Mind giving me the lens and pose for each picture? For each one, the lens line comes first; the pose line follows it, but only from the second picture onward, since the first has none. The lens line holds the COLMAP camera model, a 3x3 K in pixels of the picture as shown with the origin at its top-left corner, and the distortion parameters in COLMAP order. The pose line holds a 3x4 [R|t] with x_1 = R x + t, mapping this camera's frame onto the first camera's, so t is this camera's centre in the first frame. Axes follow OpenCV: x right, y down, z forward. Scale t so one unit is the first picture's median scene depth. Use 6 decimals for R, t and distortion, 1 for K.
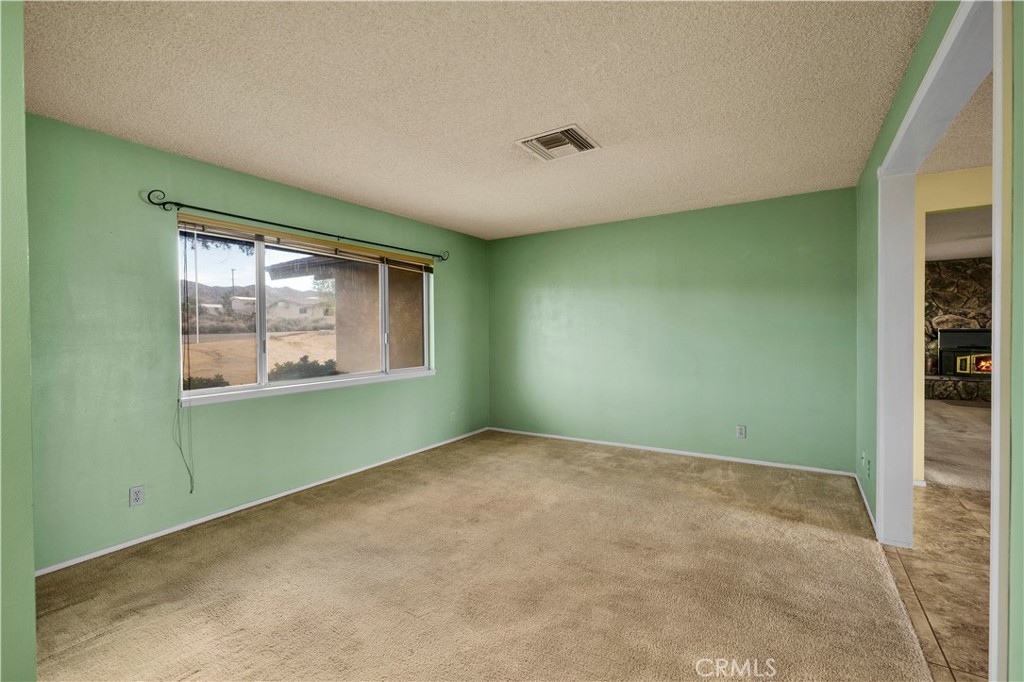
lens RADIAL K [[455.0, 0, 509.9], [0, 455.0, 337.4], [0, 0, 1]] dist [-0.003092, 0.000303]
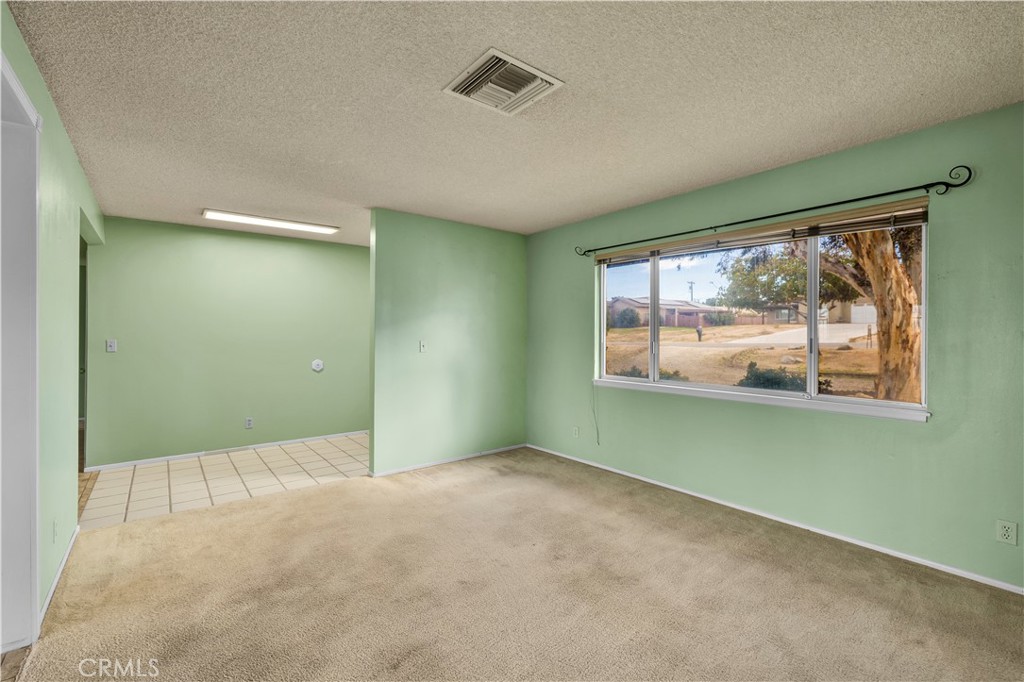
lens RADIAL K [[455.0, 0, 508.3], [0, 455.0, 335.9], [0, 0, 1]] dist [-0.003092, 0.000303]
pose [[-0.336540, 0.009928, -0.941617, 0.642186], [-0.013781, 0.999785, 0.015467, -0.021308], [0.941568, 0.018182, -0.336331, 1.009787]]
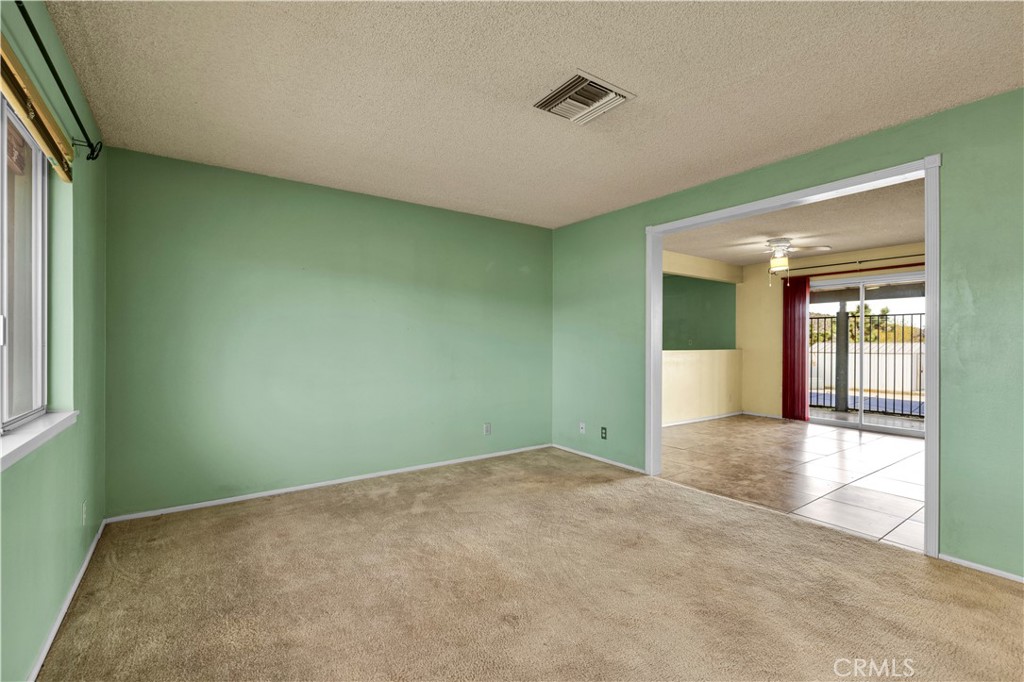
lens RADIAL K [[455.0, 0, 513.3], [0, 455.0, 345.6], [0, 0, 1]] dist [-0.003092, 0.000303]
pose [[0.368956, 0.009510, 0.929398, -0.556531], [0.007984, 0.999878, -0.013401, 0.028831], [-0.929413, 0.012364, 0.368835, 0.640728]]
